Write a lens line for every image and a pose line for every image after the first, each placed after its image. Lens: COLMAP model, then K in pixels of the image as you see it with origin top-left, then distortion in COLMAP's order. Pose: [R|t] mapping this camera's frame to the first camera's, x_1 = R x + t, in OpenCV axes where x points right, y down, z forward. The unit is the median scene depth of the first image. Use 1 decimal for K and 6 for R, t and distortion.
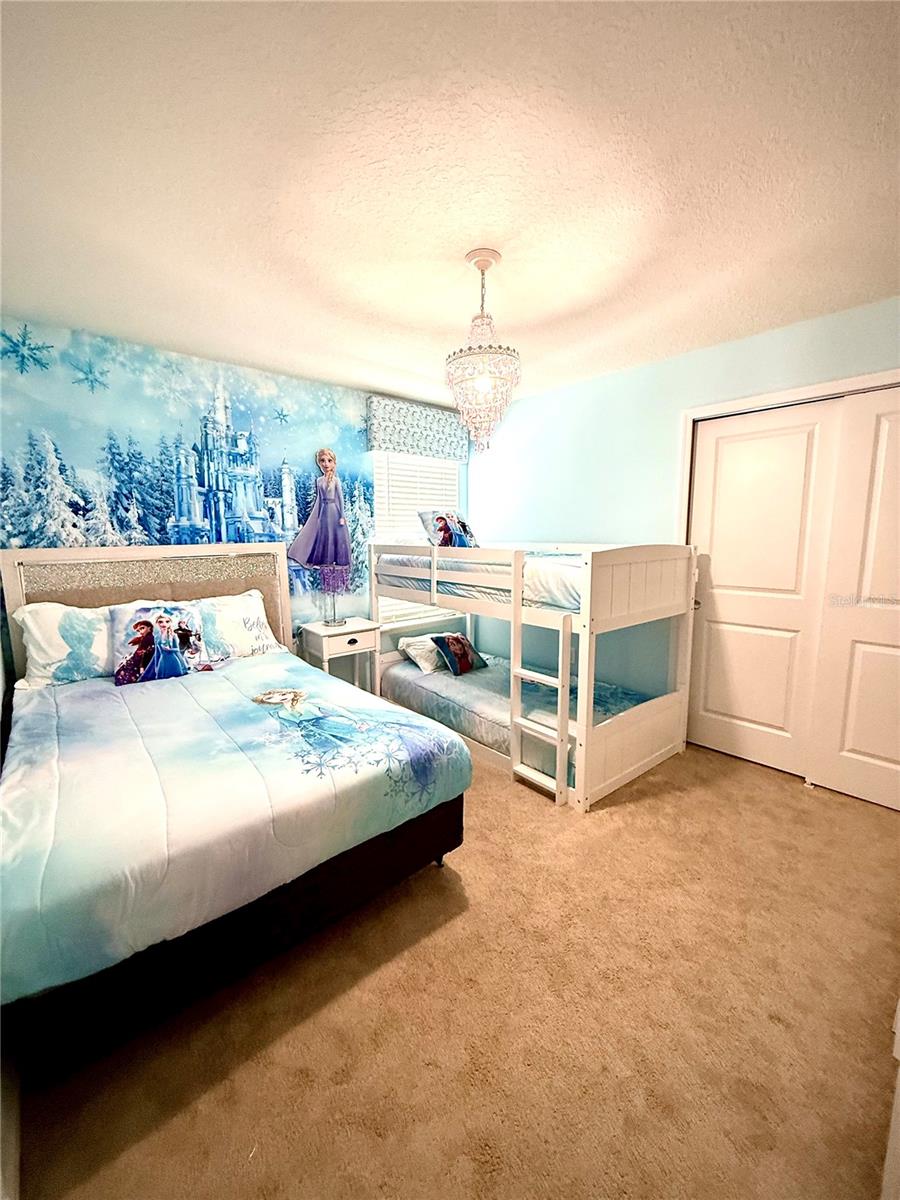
lens RADIAL K [[476.8, 0, 451.2], [0, 476.8, 596.8], [0, 0, 1]] dist [-0.000124, -0.000098]
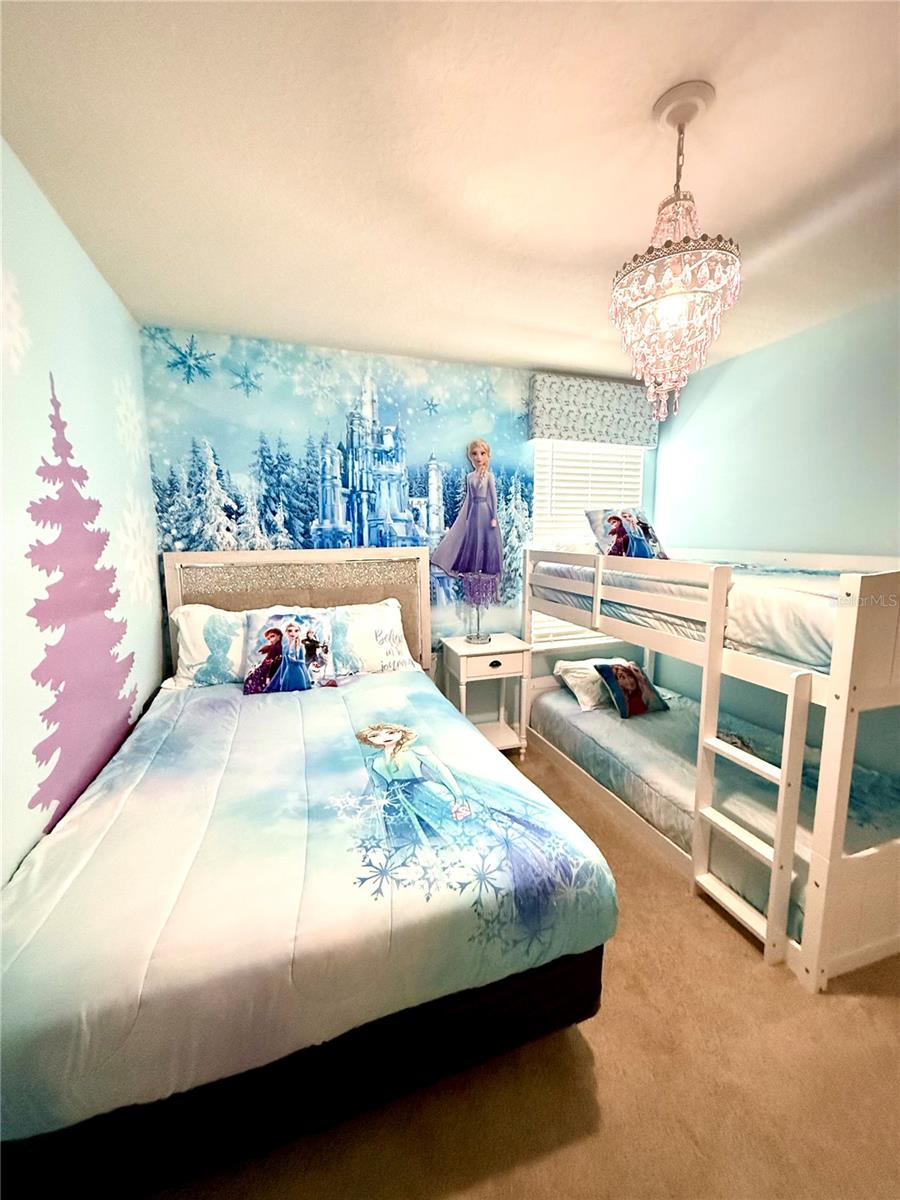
lens RADIAL K [[476.8, 0, 451.2], [0, 476.8, 596.8], [0, 0, 1]] dist [-0.000124, -0.000098]
pose [[0.928539, 0.052390, -0.367520, 0.033125], [-0.051141, 0.998605, 0.013142, -0.040542], [0.367696, 0.006593, 0.929923, 0.213930]]
